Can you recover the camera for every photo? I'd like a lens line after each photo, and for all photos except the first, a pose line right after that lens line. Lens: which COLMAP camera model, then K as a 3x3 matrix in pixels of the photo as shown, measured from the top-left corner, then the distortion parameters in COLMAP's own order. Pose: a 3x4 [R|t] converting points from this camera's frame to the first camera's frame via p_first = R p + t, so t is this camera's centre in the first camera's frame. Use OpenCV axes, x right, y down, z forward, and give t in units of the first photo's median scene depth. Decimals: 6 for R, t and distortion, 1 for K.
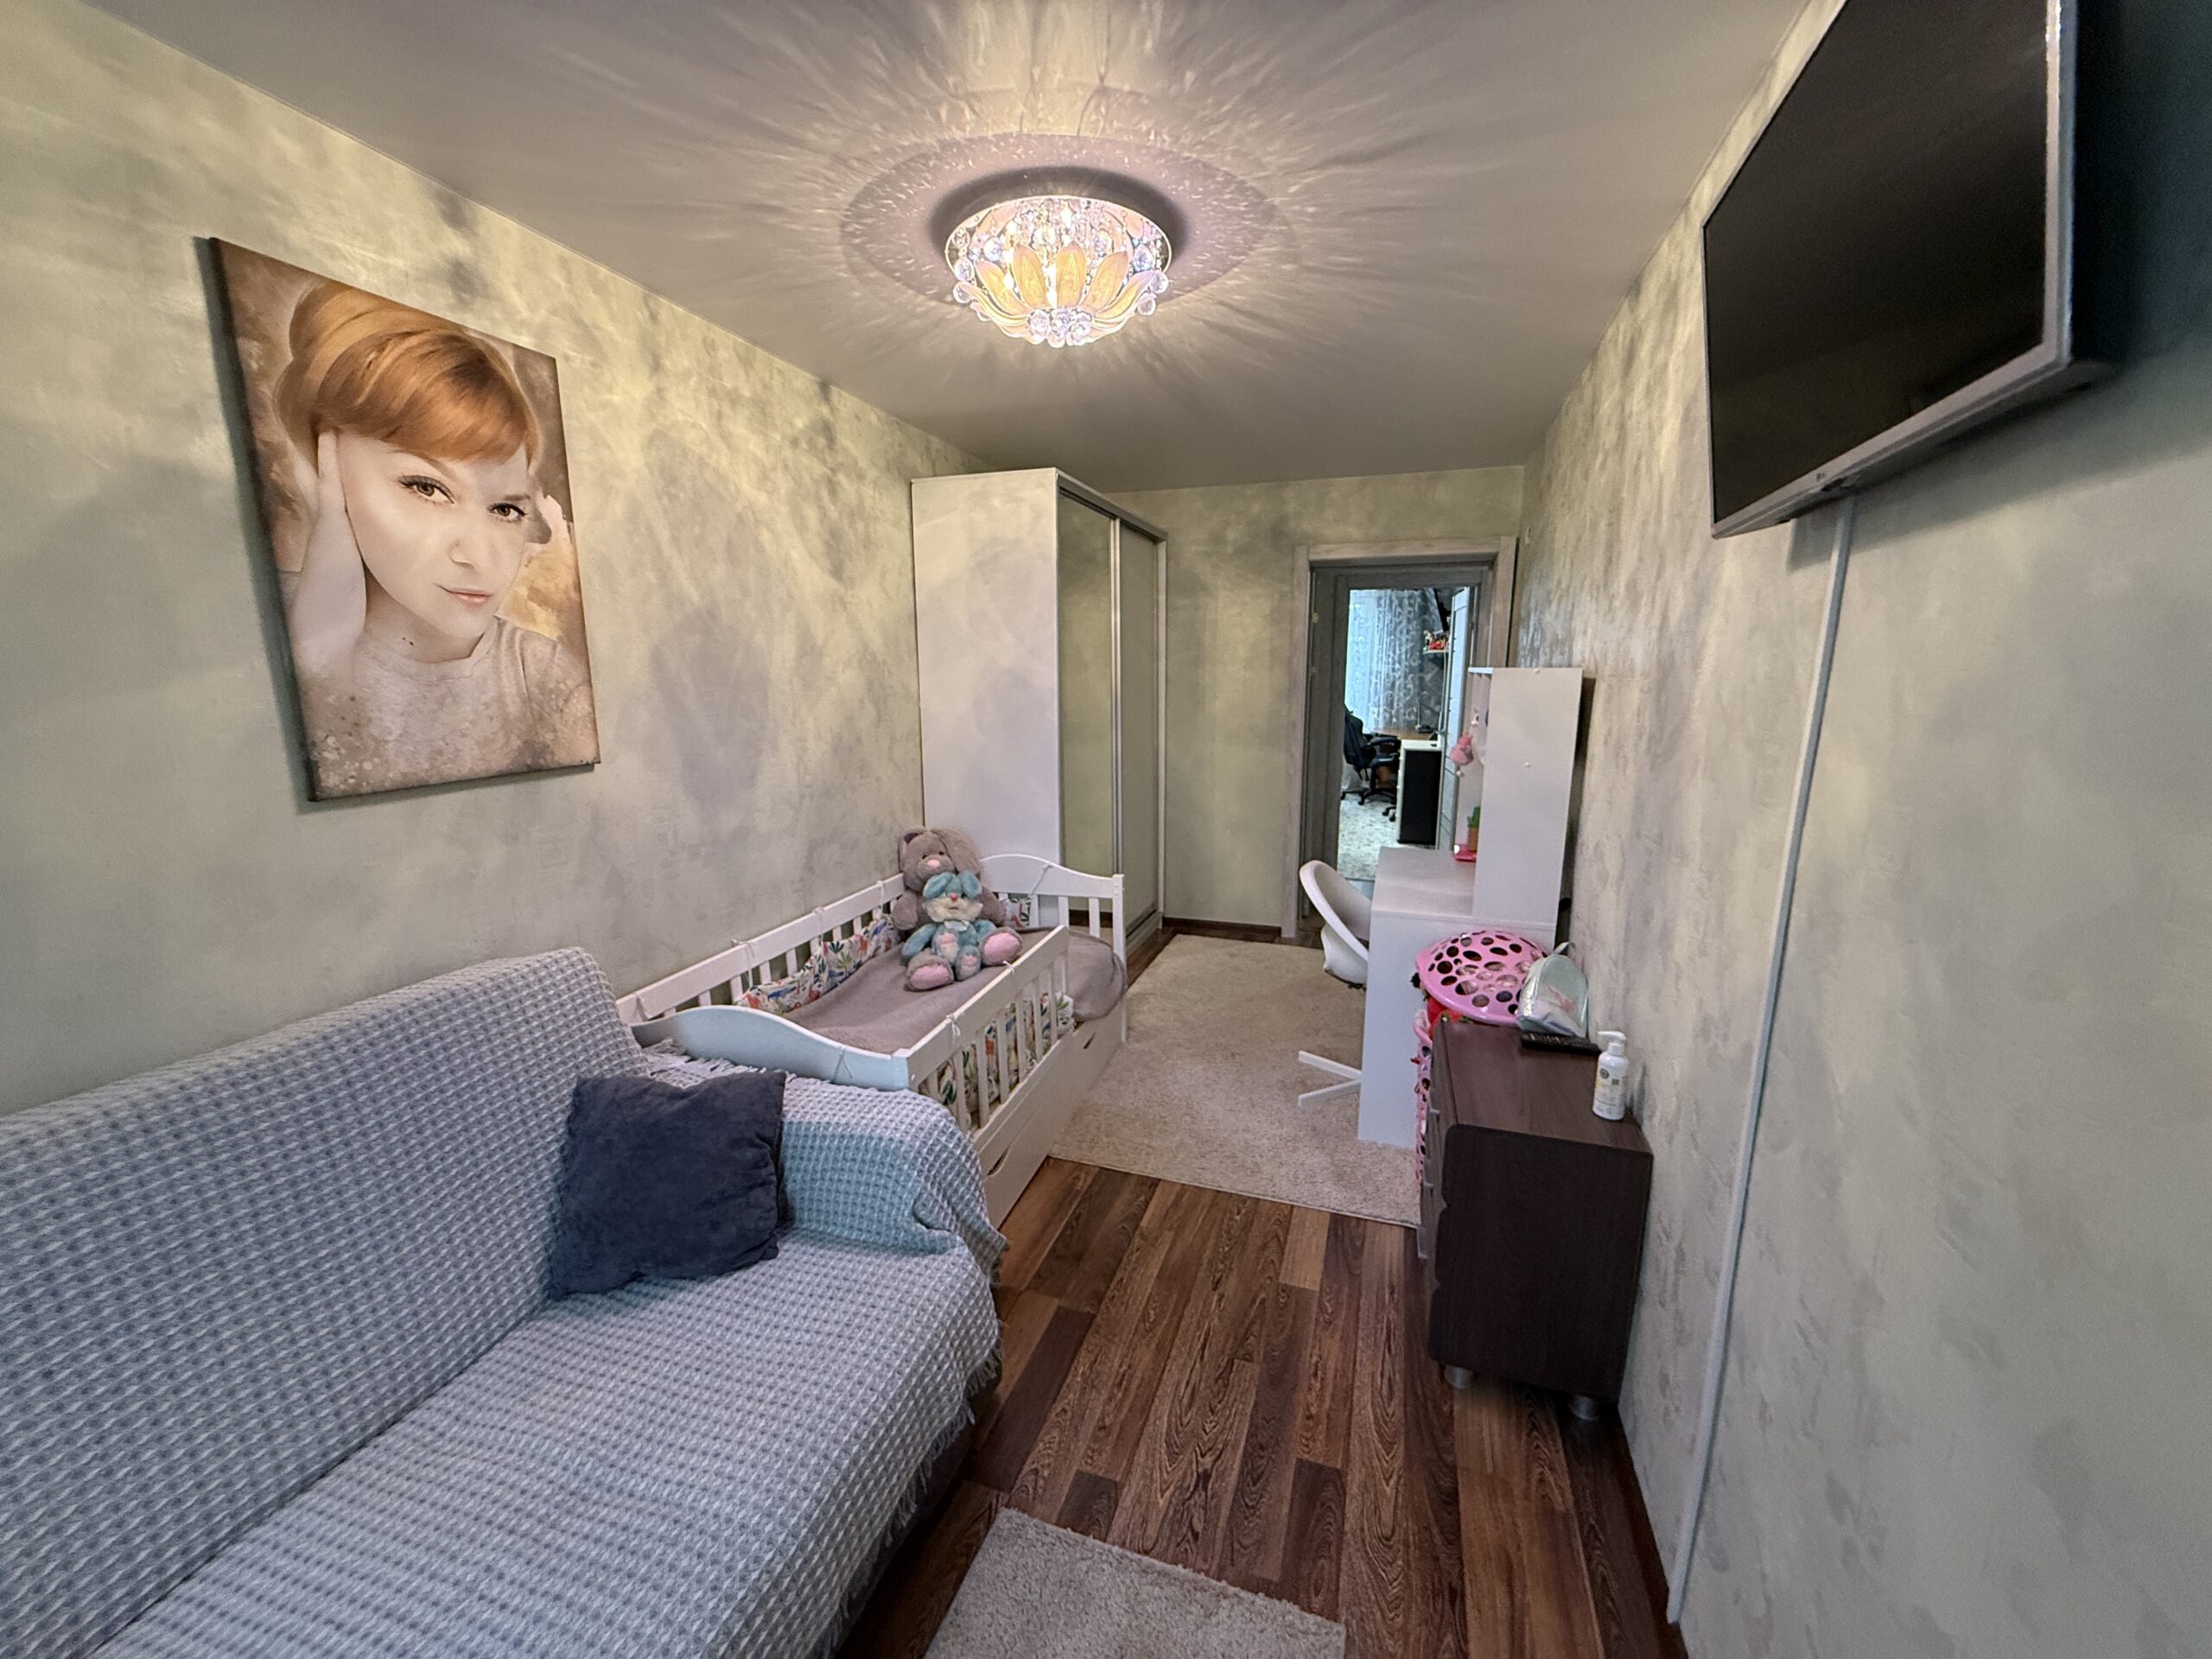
lens RADIAL K [[885.7, 0, 1101.4], [0, 885.7, 847.7], [0, 0, 1]] dist [-0.002993, 0.000620]
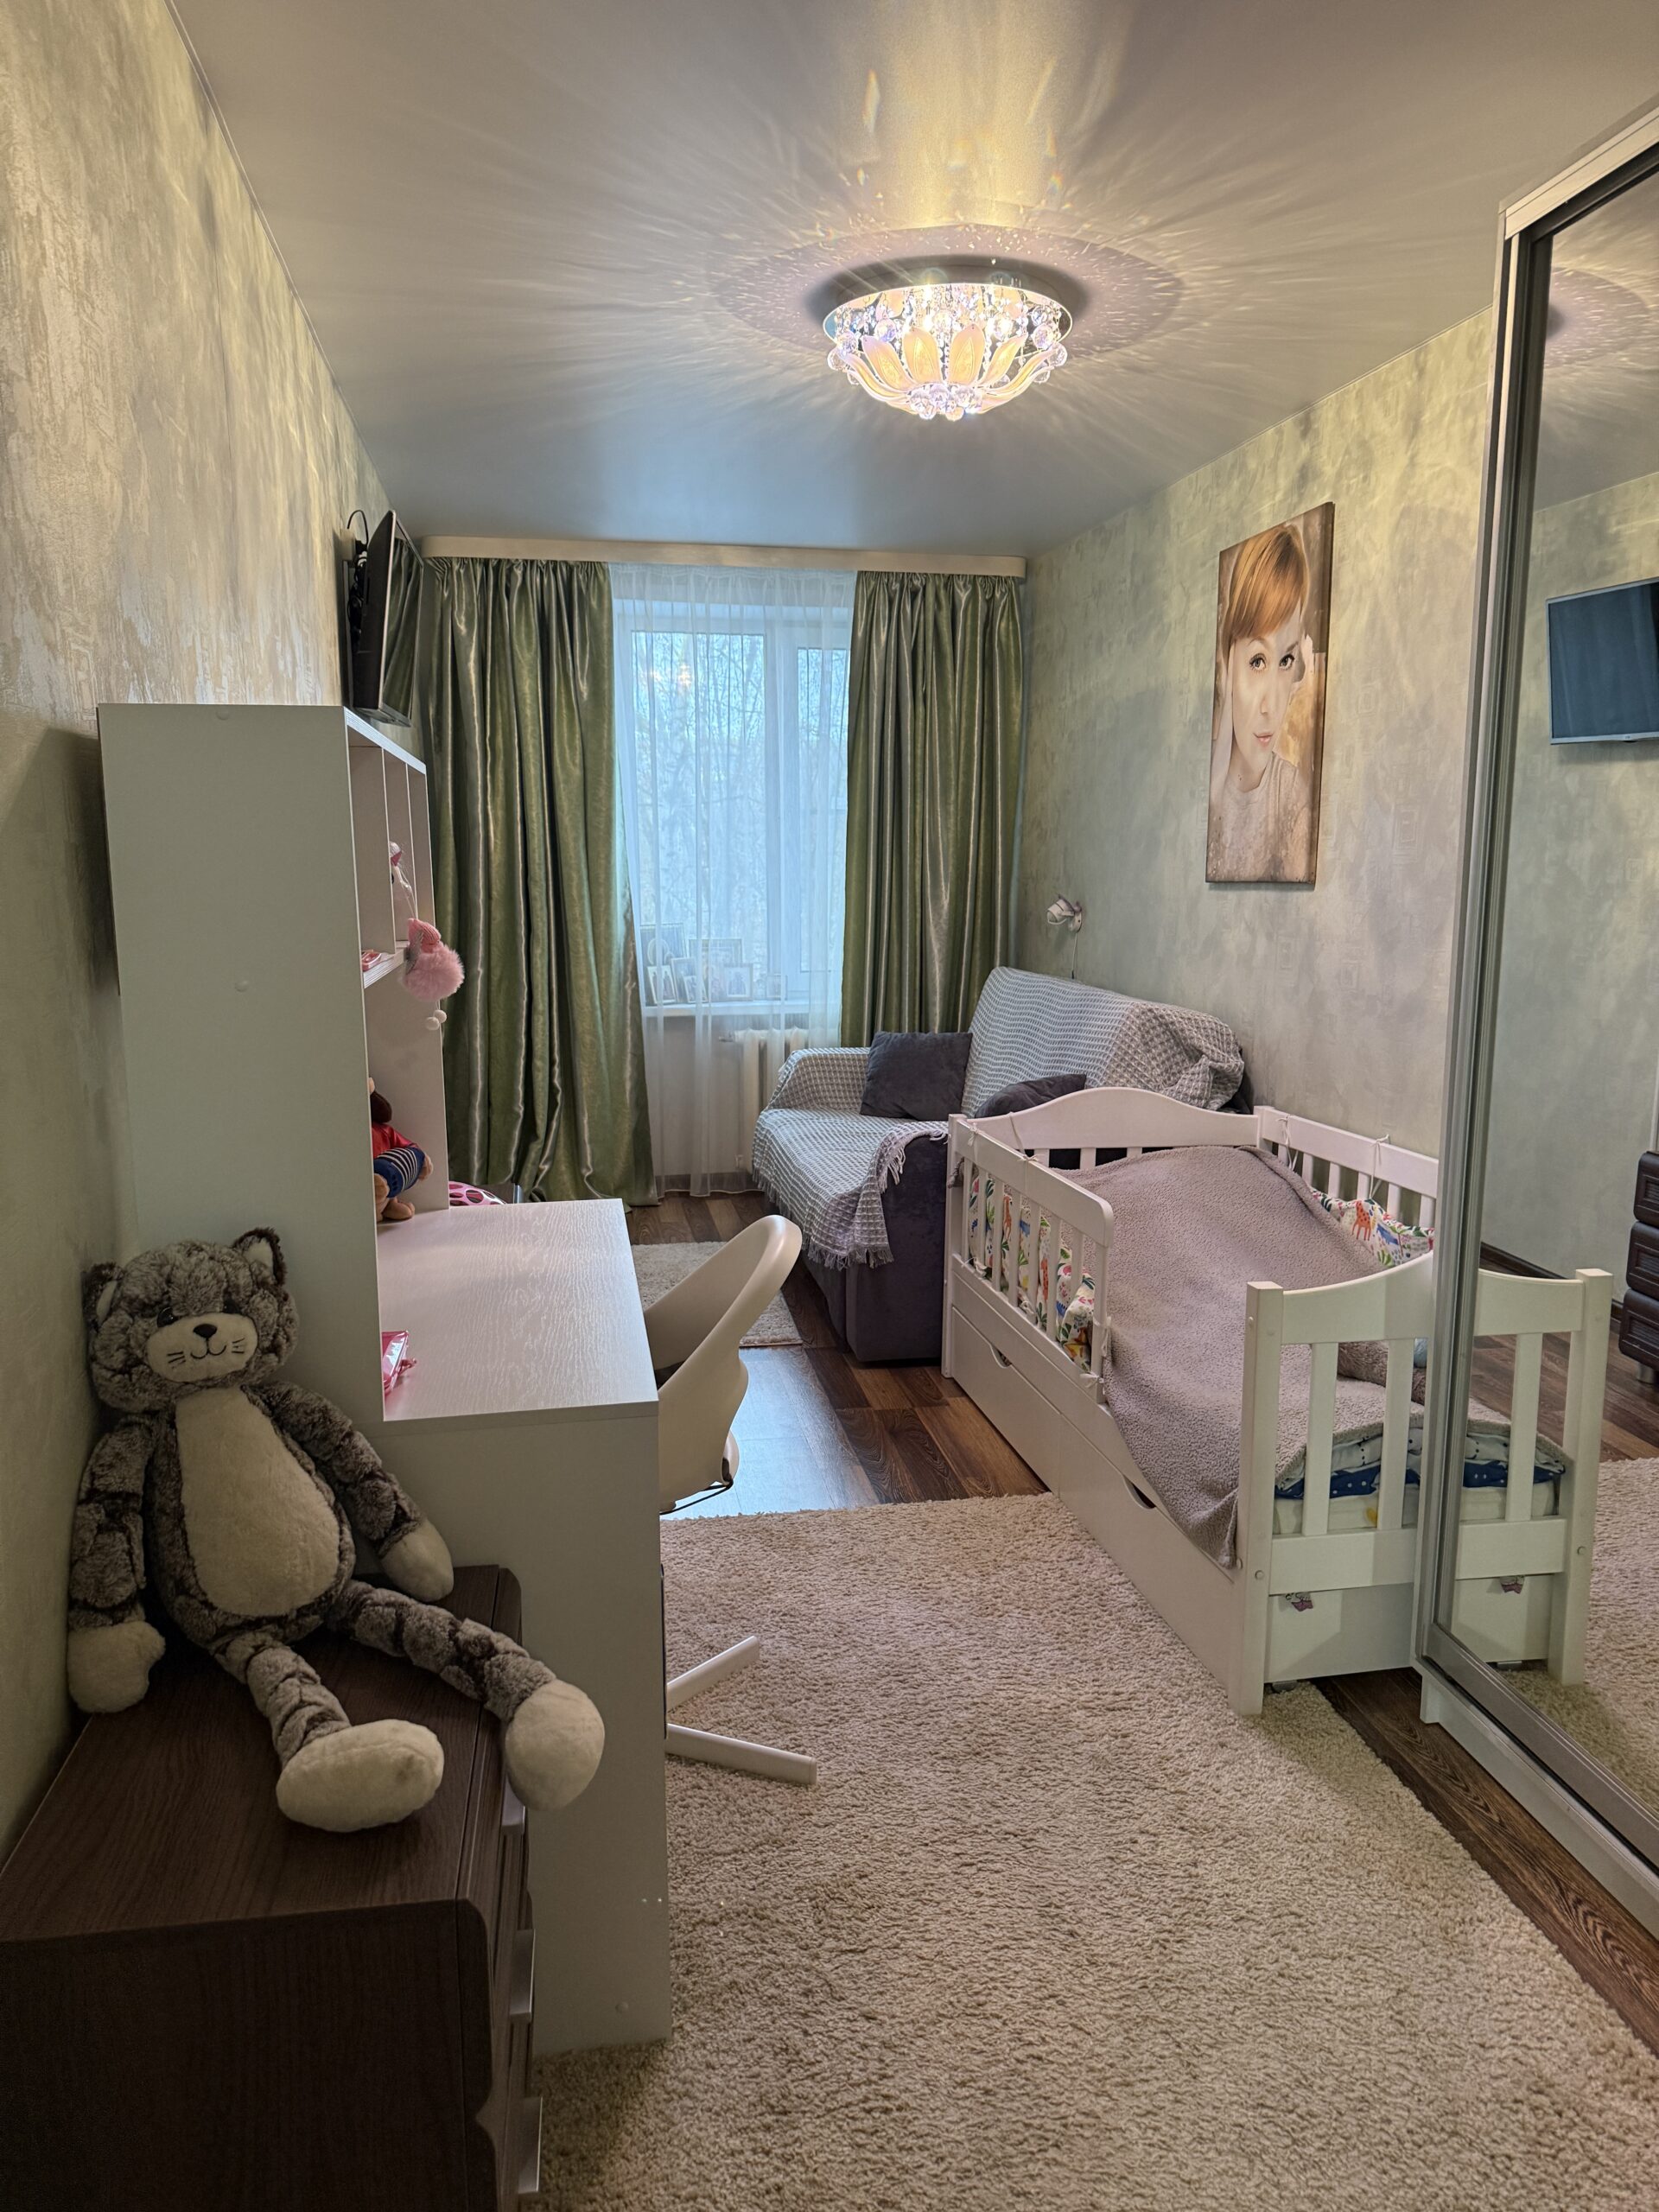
lens RADIAL K [[1553.5, 0, 828.3], [0, 1553.5, 1105.1], [0, 0, 1]] dist [0.002745, 0.000461]
pose [[-0.870720, 0.088464, -0.483757, 0.830809], [-0.087424, 0.940175, 0.329284, -0.405676], [0.483946, 0.329006, -0.810895, 2.319098]]
